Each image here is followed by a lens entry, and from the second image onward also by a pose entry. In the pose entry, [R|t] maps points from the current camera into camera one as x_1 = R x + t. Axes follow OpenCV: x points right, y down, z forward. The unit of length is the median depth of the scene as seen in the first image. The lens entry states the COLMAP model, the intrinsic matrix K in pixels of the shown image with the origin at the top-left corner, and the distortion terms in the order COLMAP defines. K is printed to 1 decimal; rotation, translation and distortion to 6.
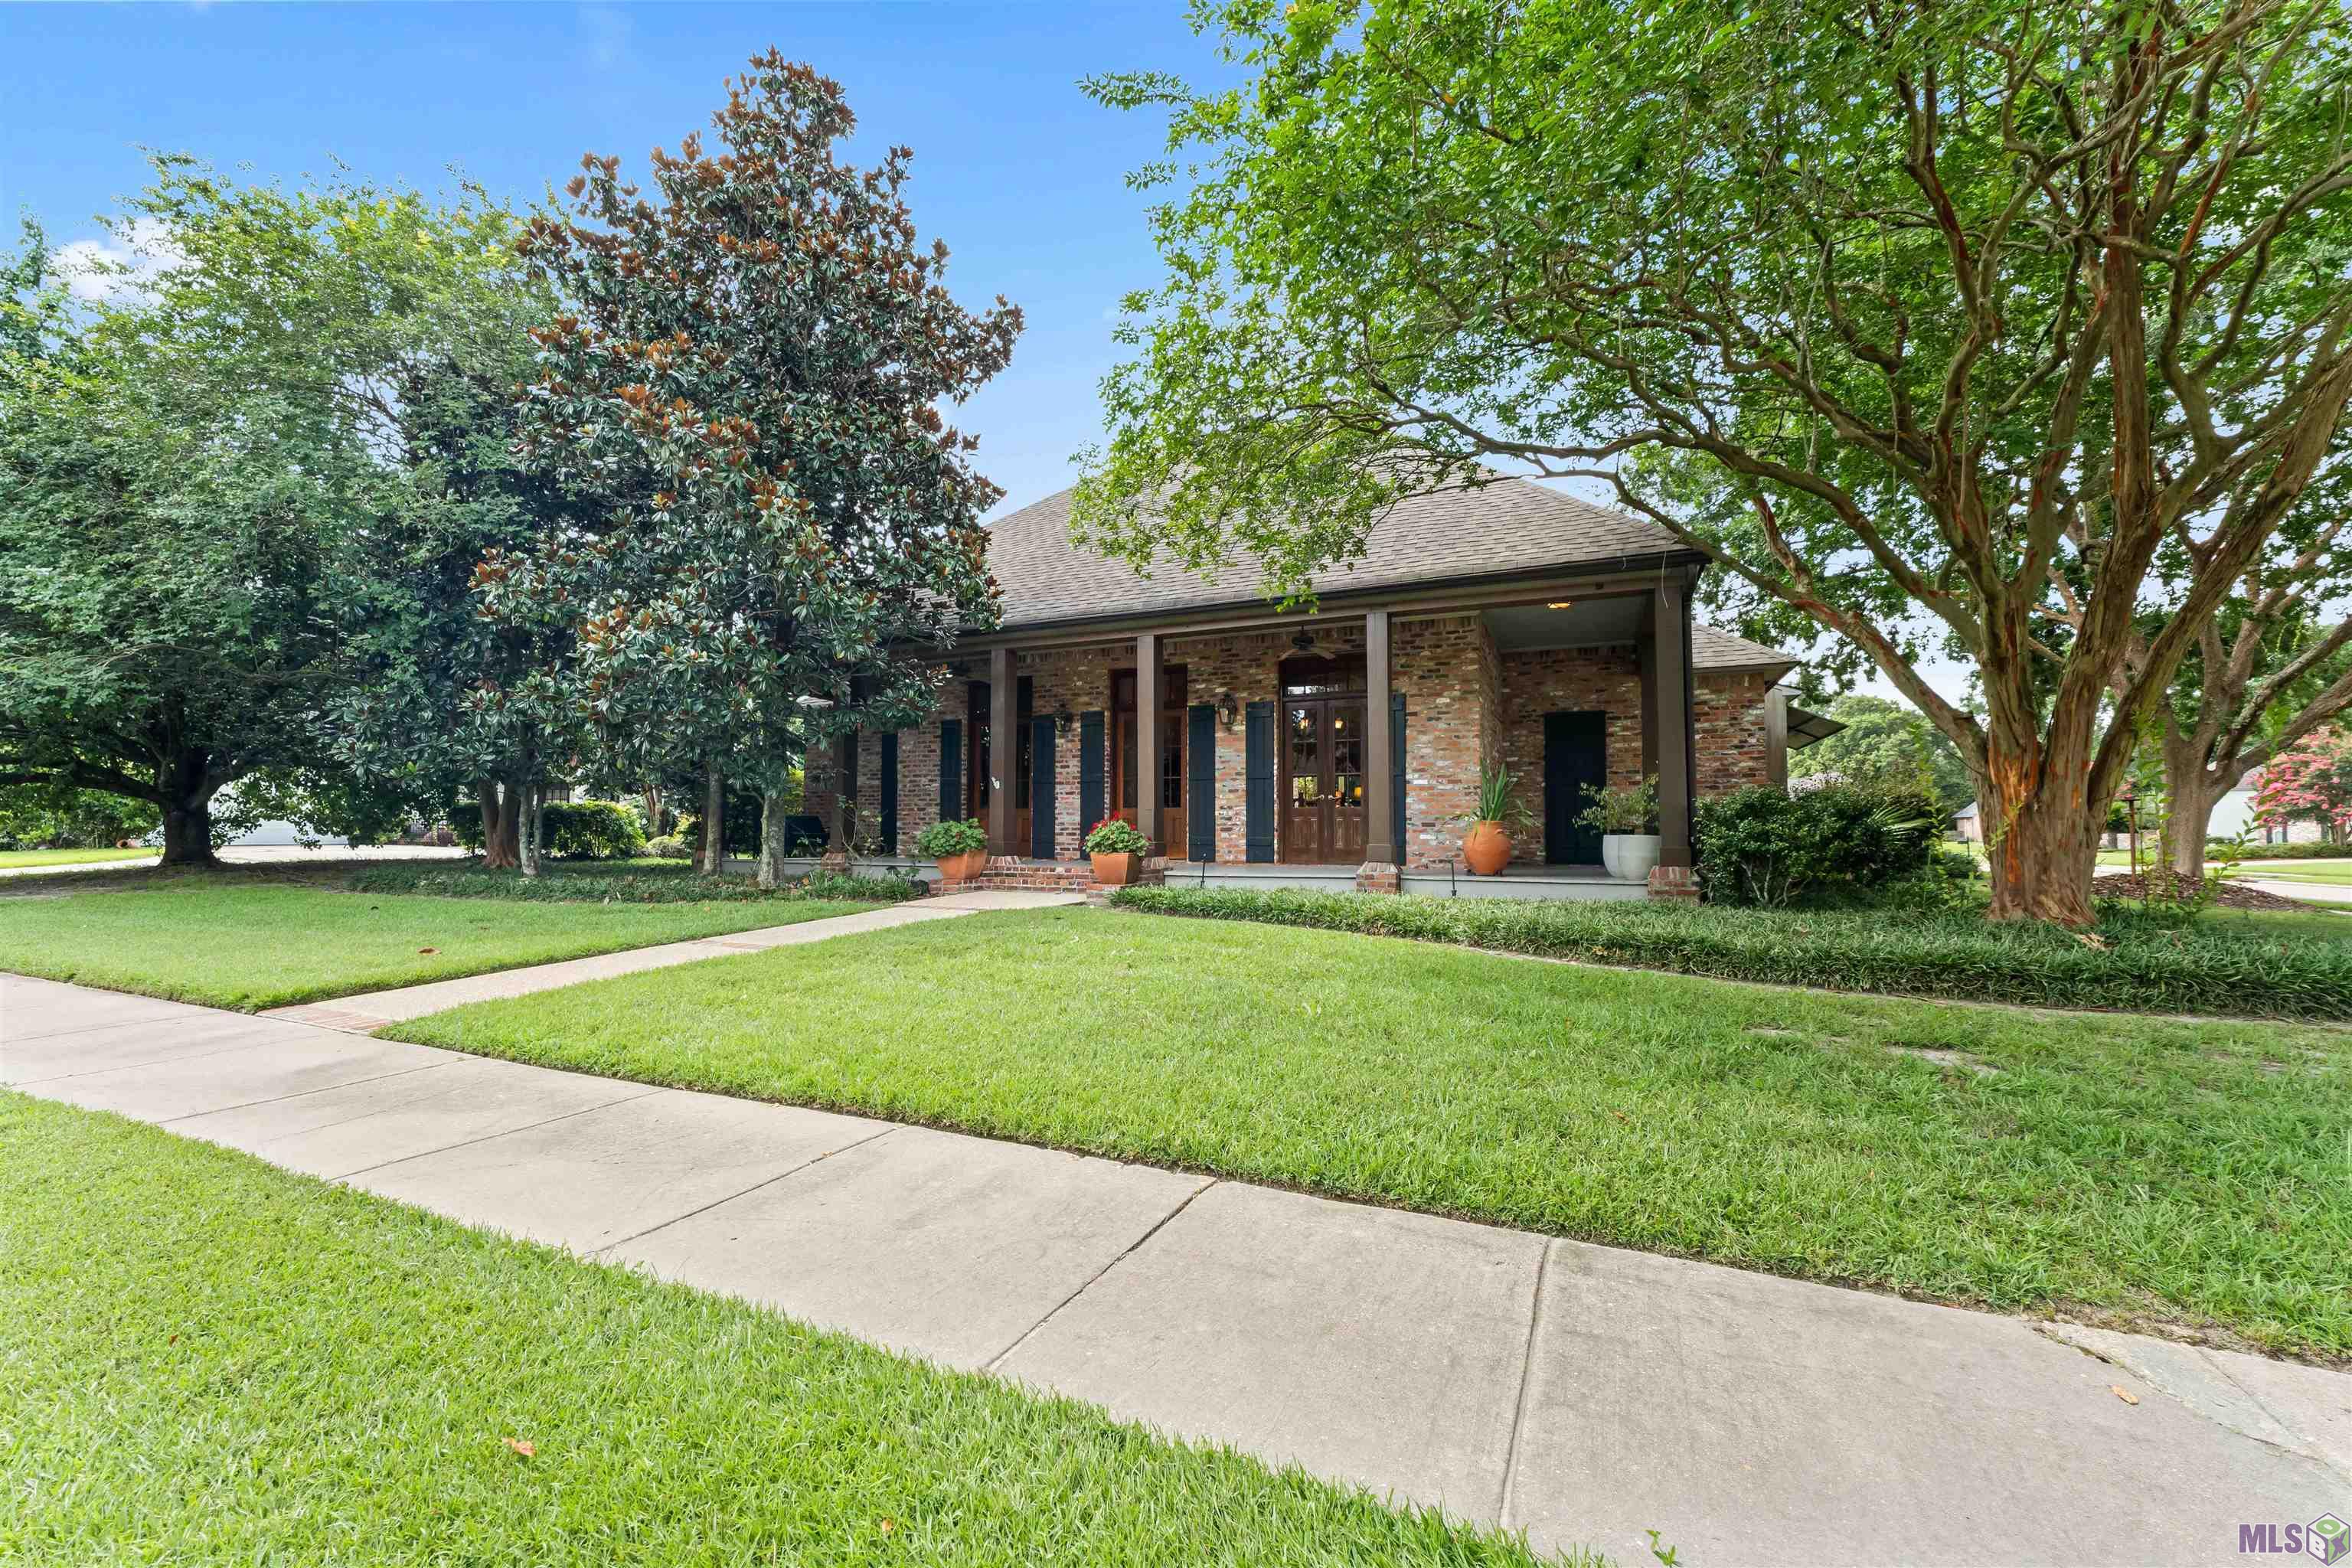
lens RADIAL K [[947.9, 0, 1178.5], [0, 947.9, 795.5], [0, 0, 1]] dist [-0.000733, -0.000741]
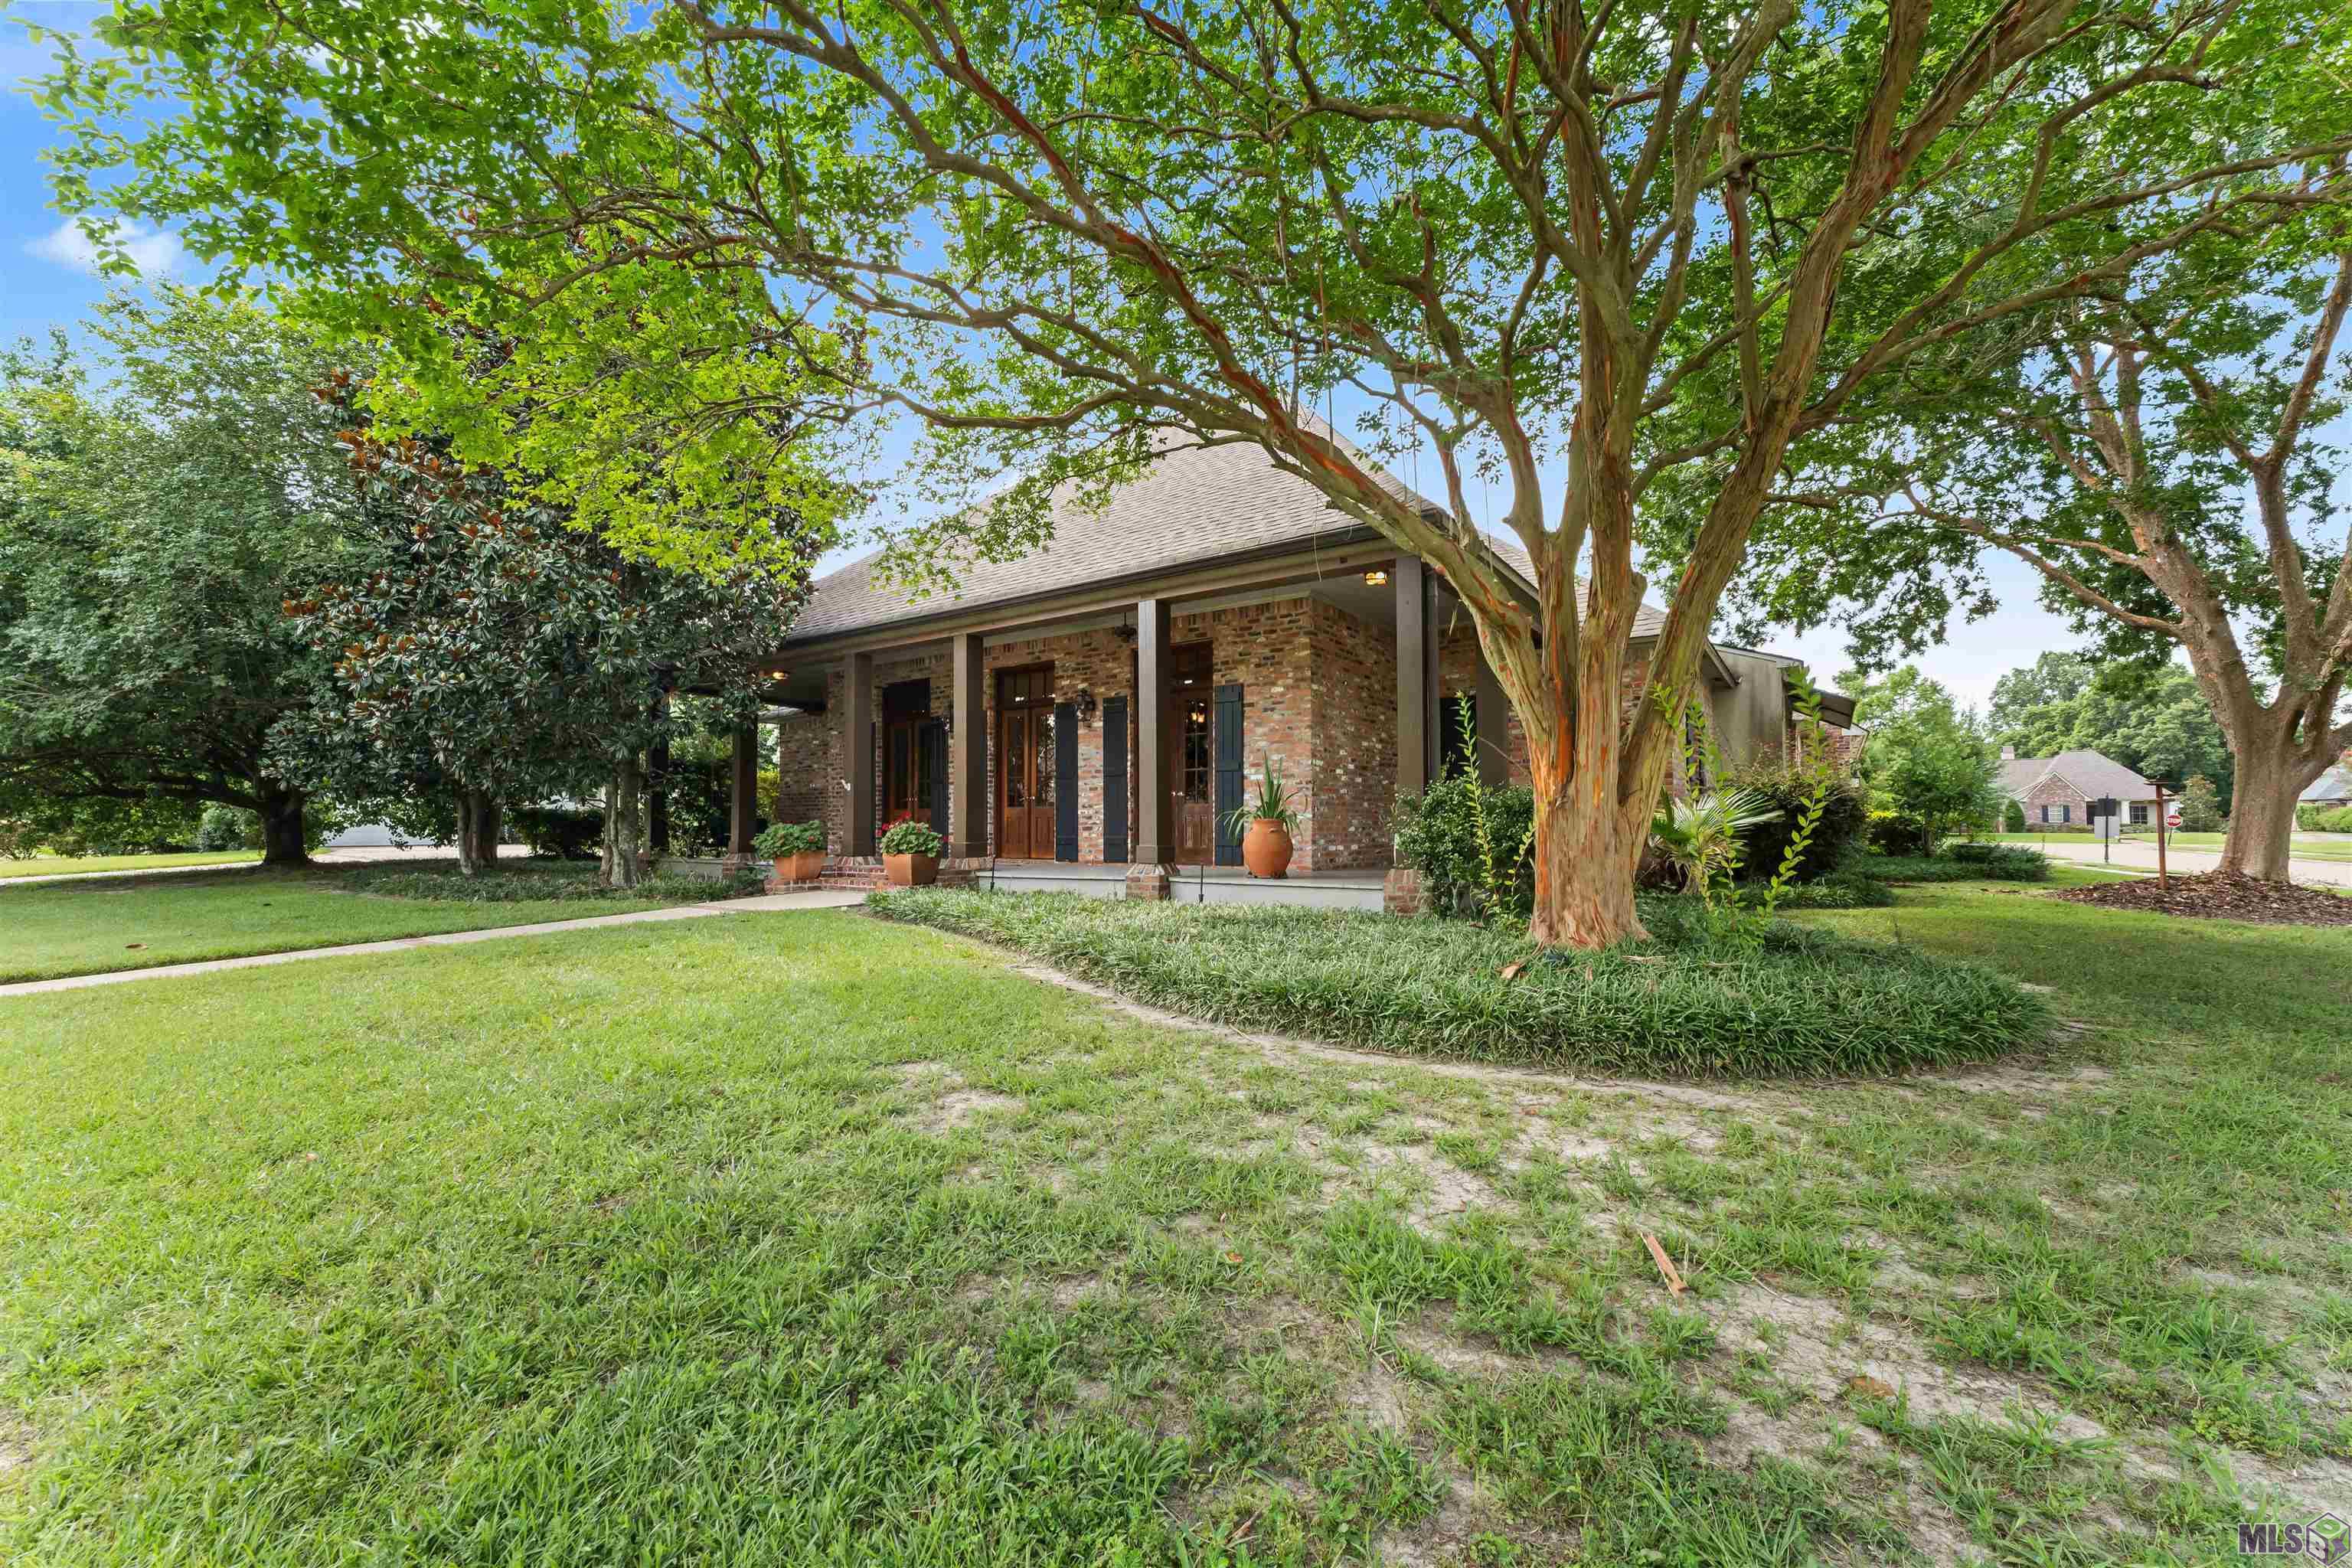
lens RADIAL K [[947.9, 0, 1179.6], [0, 947.9, 787.4], [0, 0, 1]] dist [-0.000733, -0.000741]
pose [[0.983397, -0.014991, -0.180846, 0.325557], [0.014703, 0.999888, -0.002934, -0.002250], [0.180869, 0.000227, 0.983507, 0.058775]]
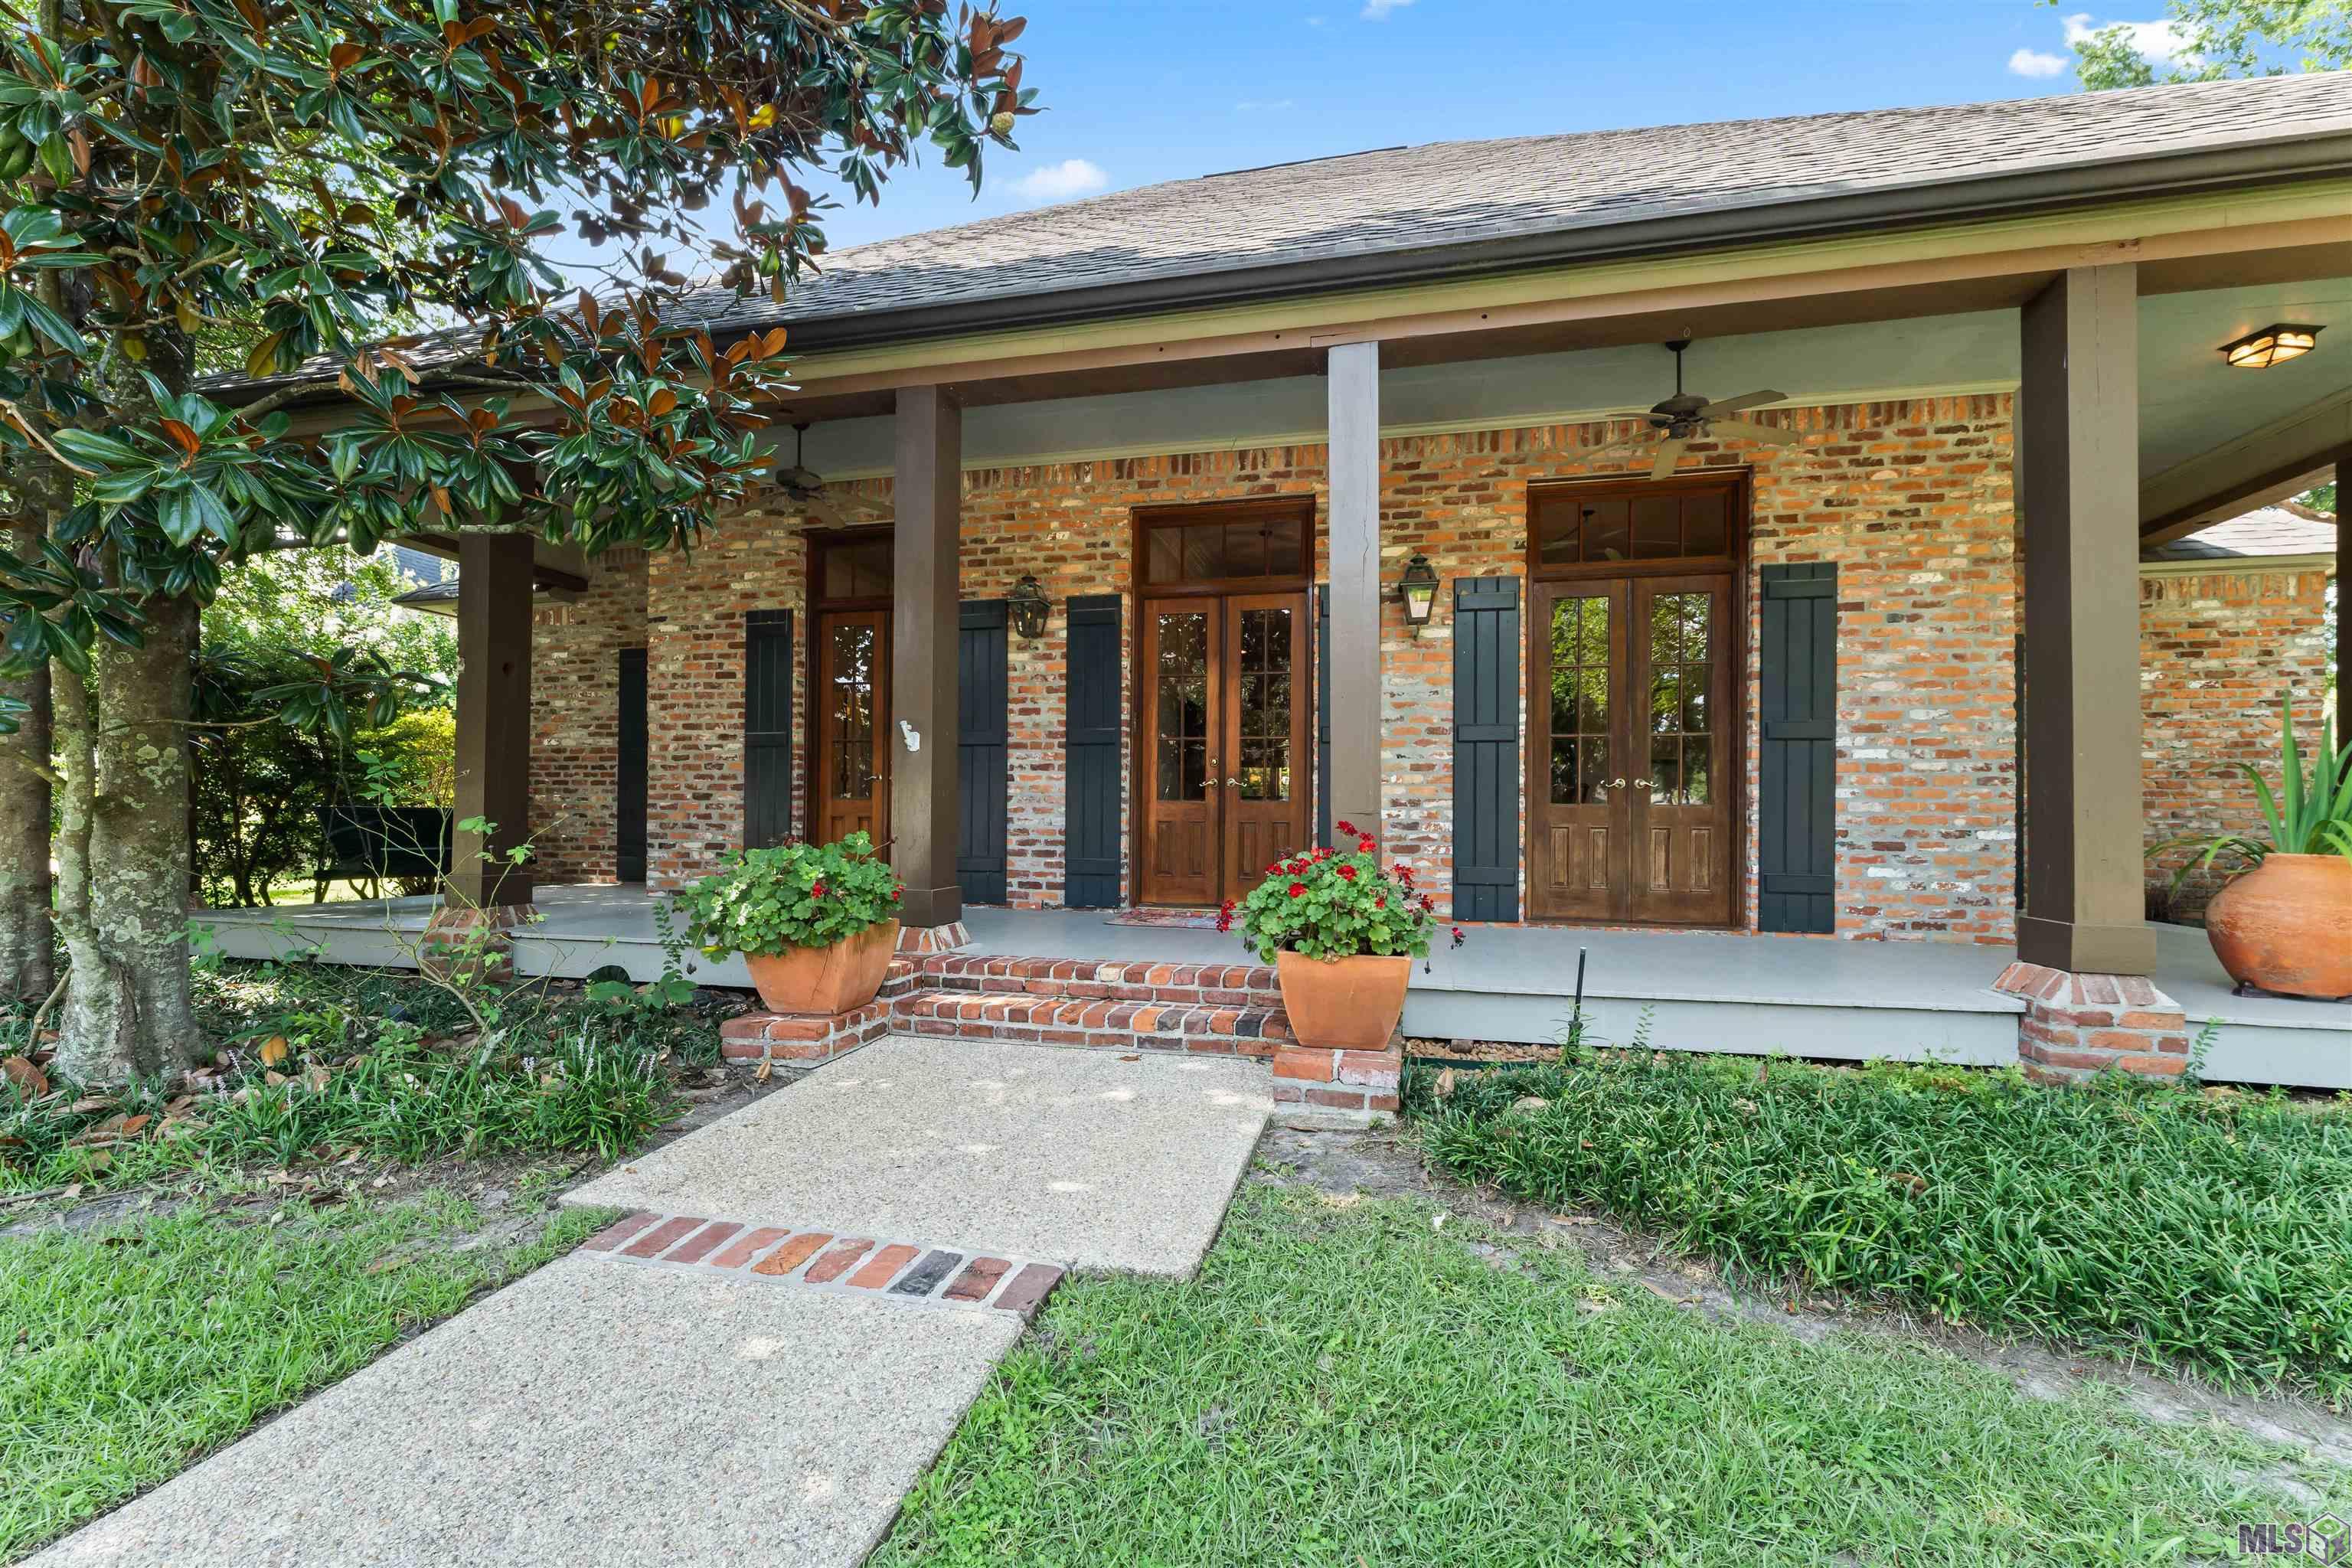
lens RADIAL K [[947.9, 0, 1179.5], [0, 947.9, 792.8], [0, 0, 1]] dist [-0.000733, -0.000741]
pose [[0.979859, 0.010503, 0.199415, -0.154267], [-0.013977, 0.999774, 0.016020, 0.001879], [-0.199202, -0.018485, 0.979784, 0.572689]]
